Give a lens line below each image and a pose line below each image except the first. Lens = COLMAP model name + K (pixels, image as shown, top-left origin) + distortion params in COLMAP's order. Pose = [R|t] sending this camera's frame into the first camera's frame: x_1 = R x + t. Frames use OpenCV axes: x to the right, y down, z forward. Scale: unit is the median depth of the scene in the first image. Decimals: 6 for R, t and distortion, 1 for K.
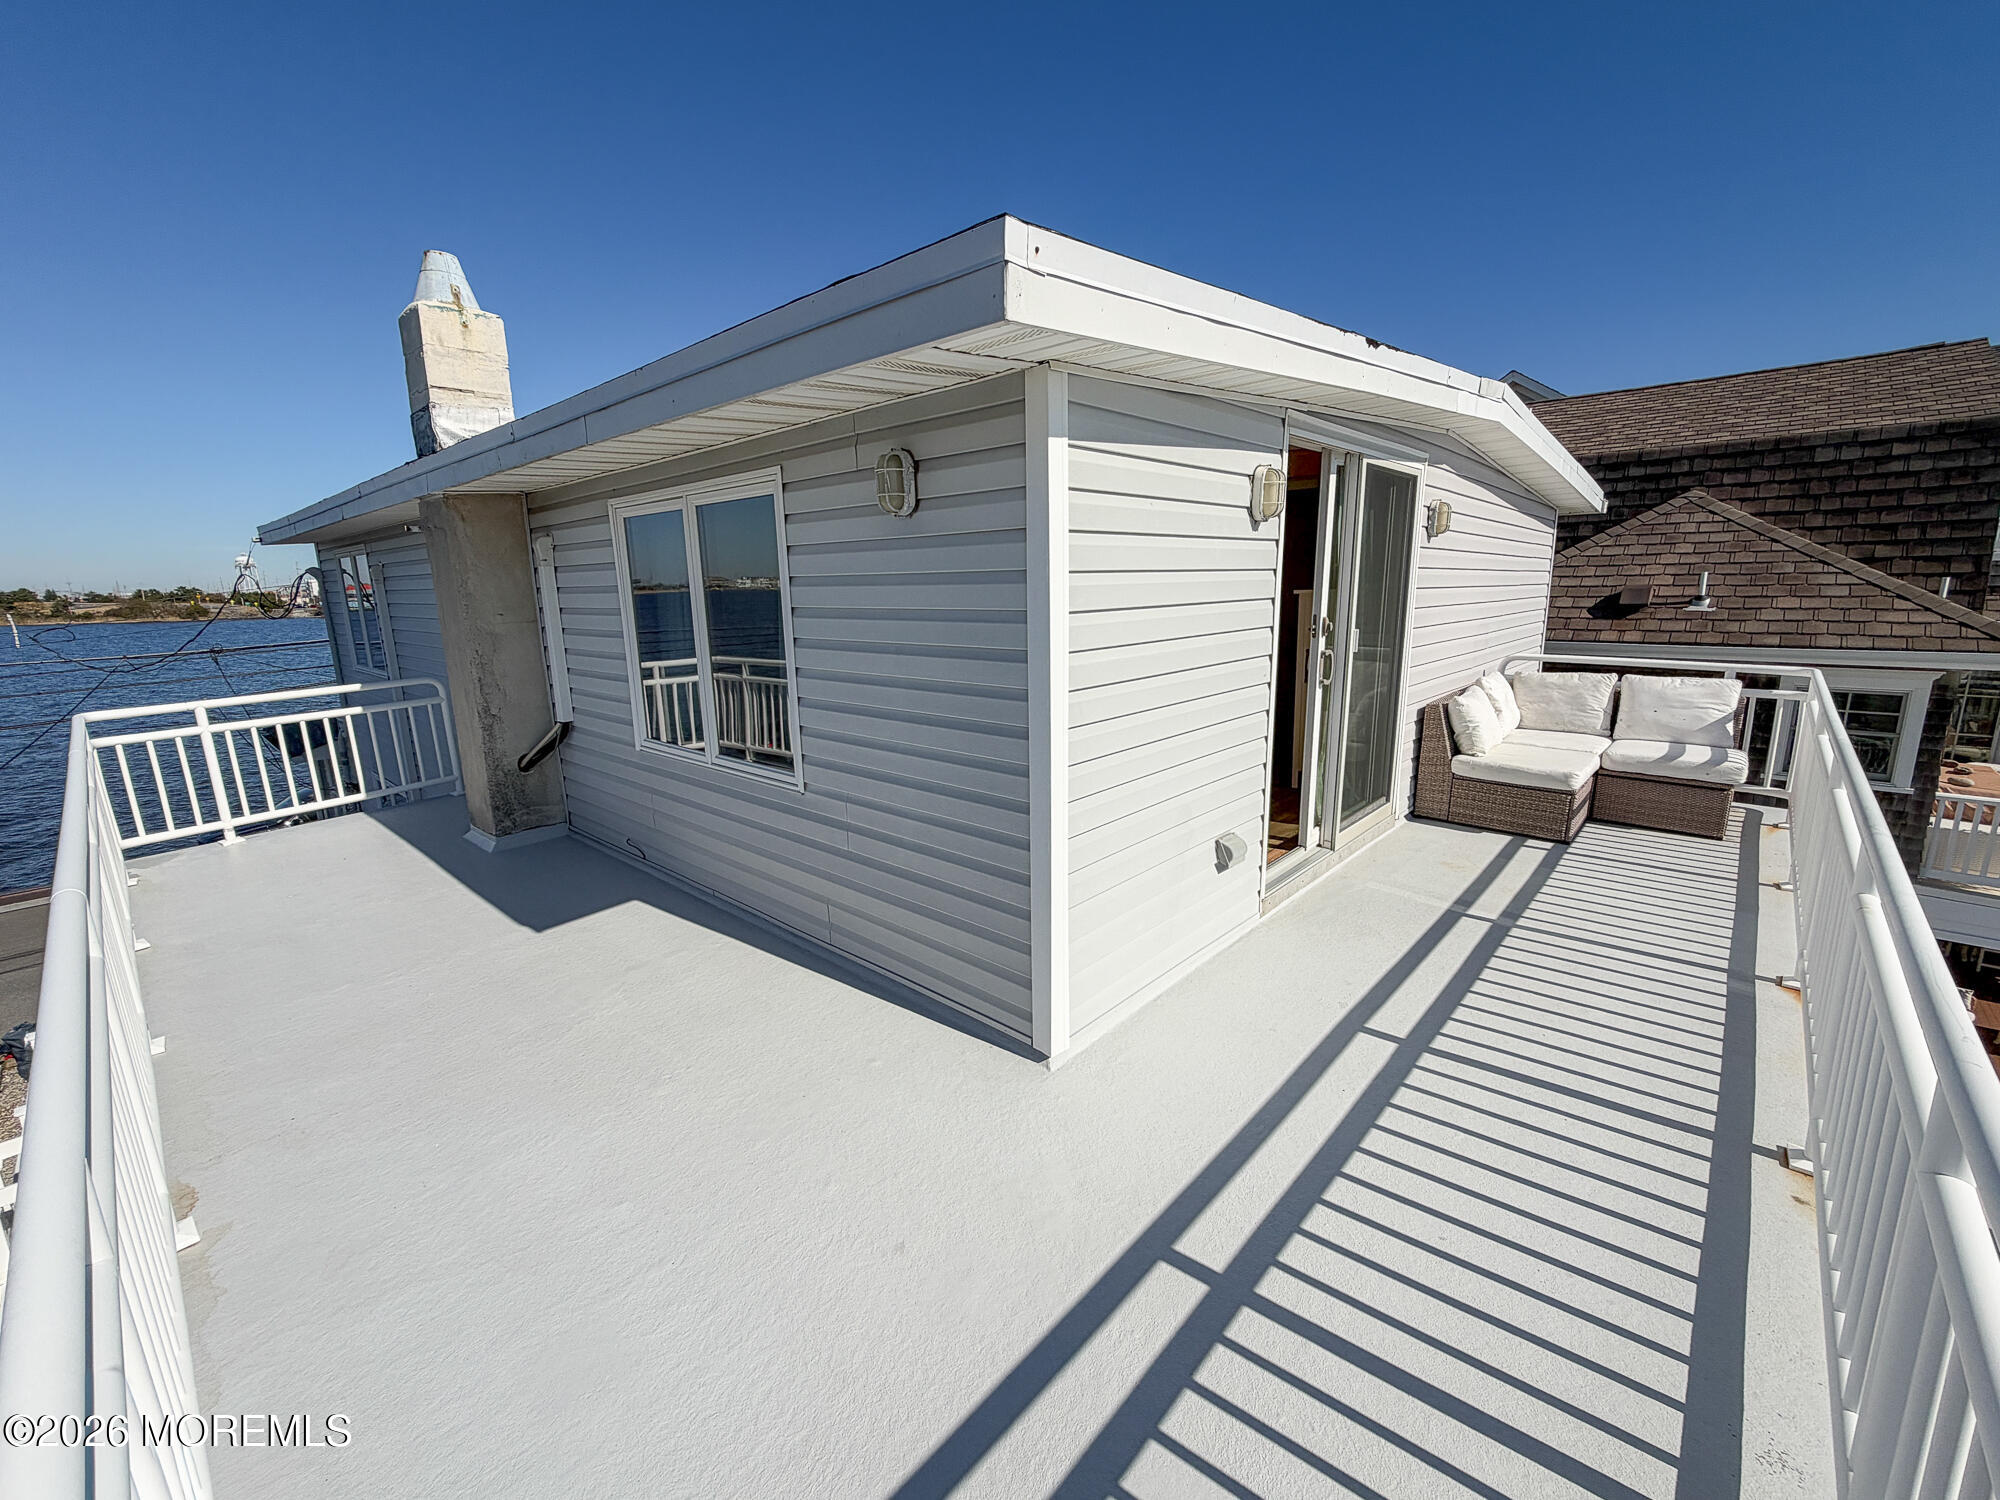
lens RADIAL K [[818.8, 0, 994.0], [0, 818.8, 746.7], [0, 0, 1]] dist [-0.000521, -0.000031]
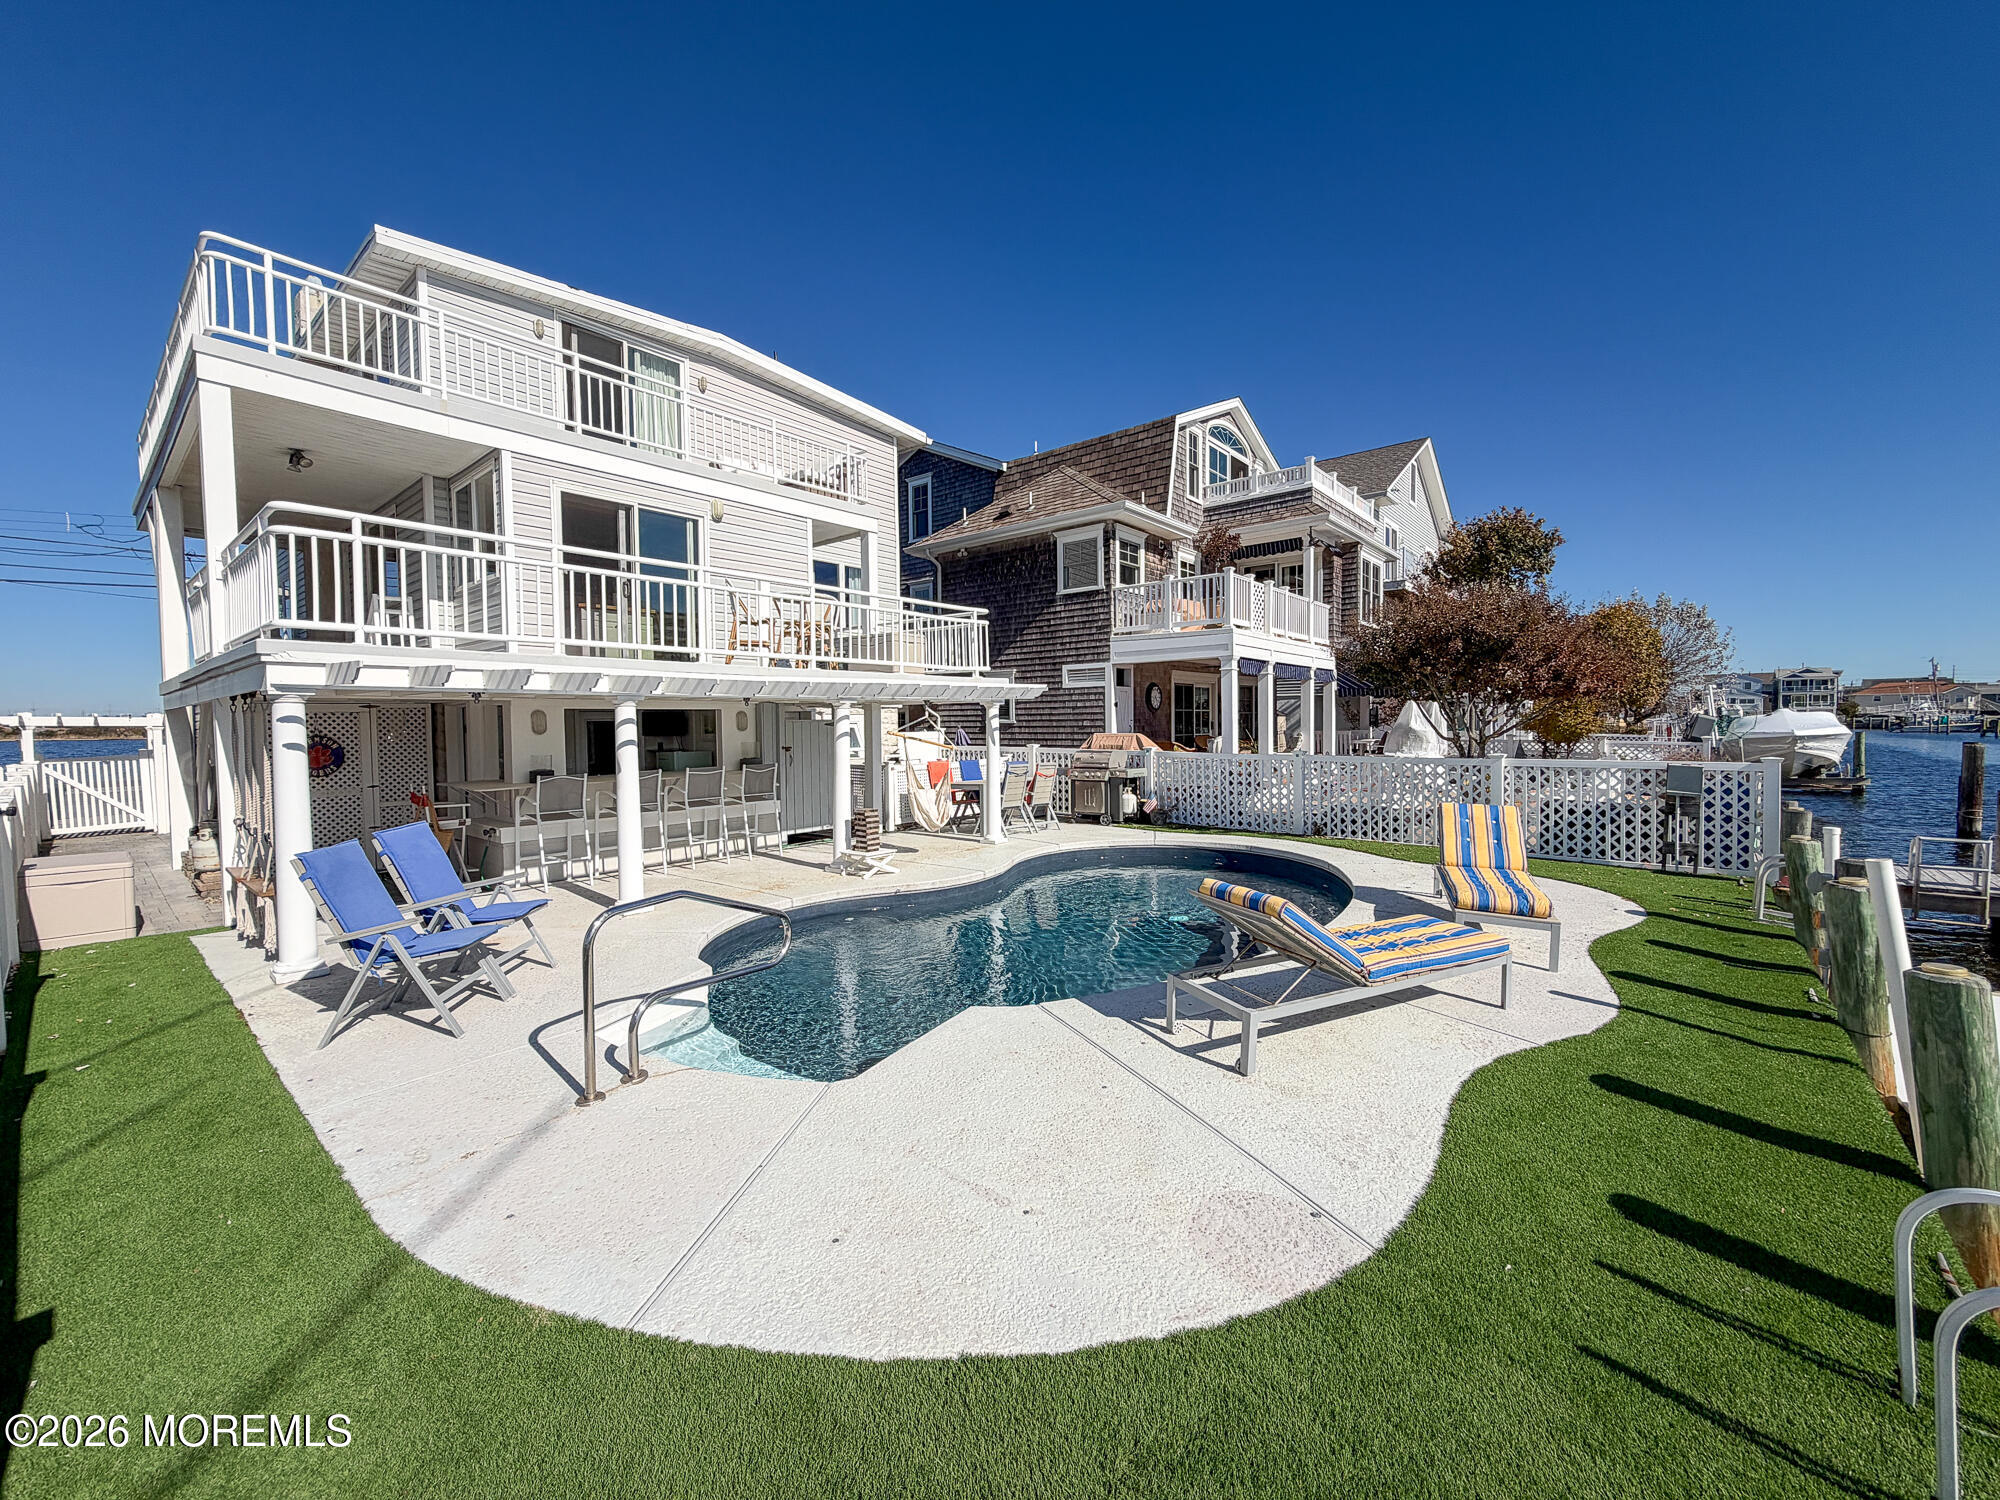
lens RADIAL K [[794.5, 0, 996.6], [0, 794.5, 751.1], [0, 0, 1]] dist [0.000200, 0.000074]
pose [[0.998969, 0.005329, 0.045089, 1.249487], [0.002007, 0.986935, -0.161106, 1.165535], [-0.045359, 0.161030, 0.985907, -1.214205]]
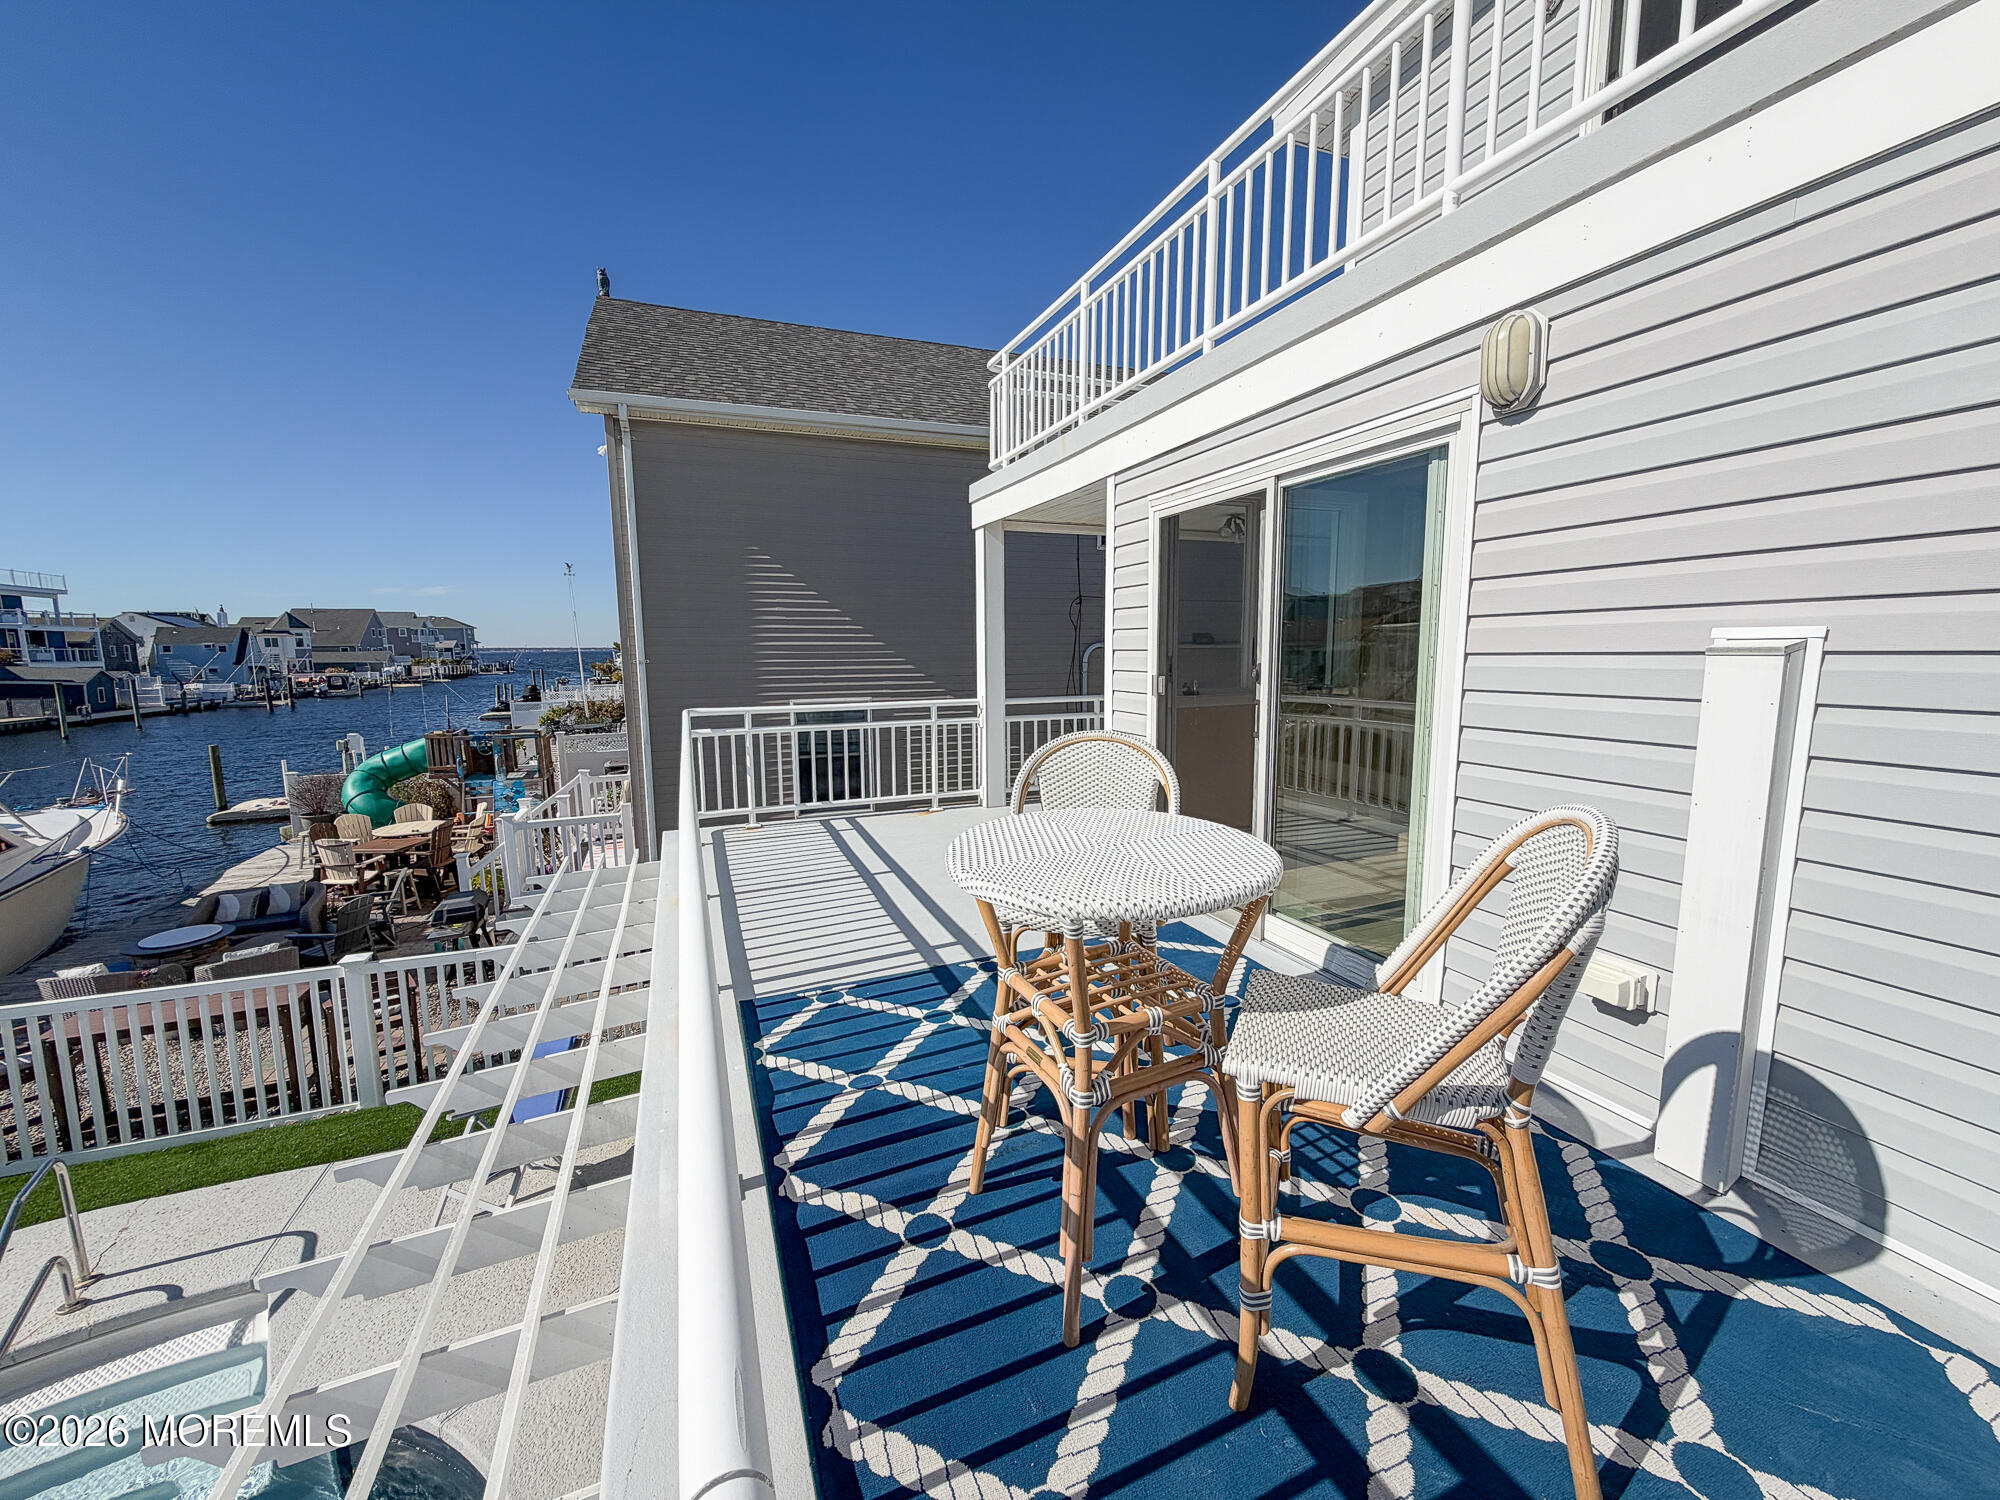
lens RADIAL K [[794.5, 0, 996.6], [0, 794.5, 751.1], [0, 0, 1]] dist [0.000200, 0.000074]
pose [[-0.436655, 0.138828, -0.888853, 1.195302], [-0.160867, 0.960048, 0.228975, 0.417006], [0.885130, 0.242970, -0.396876, 0.618757]]
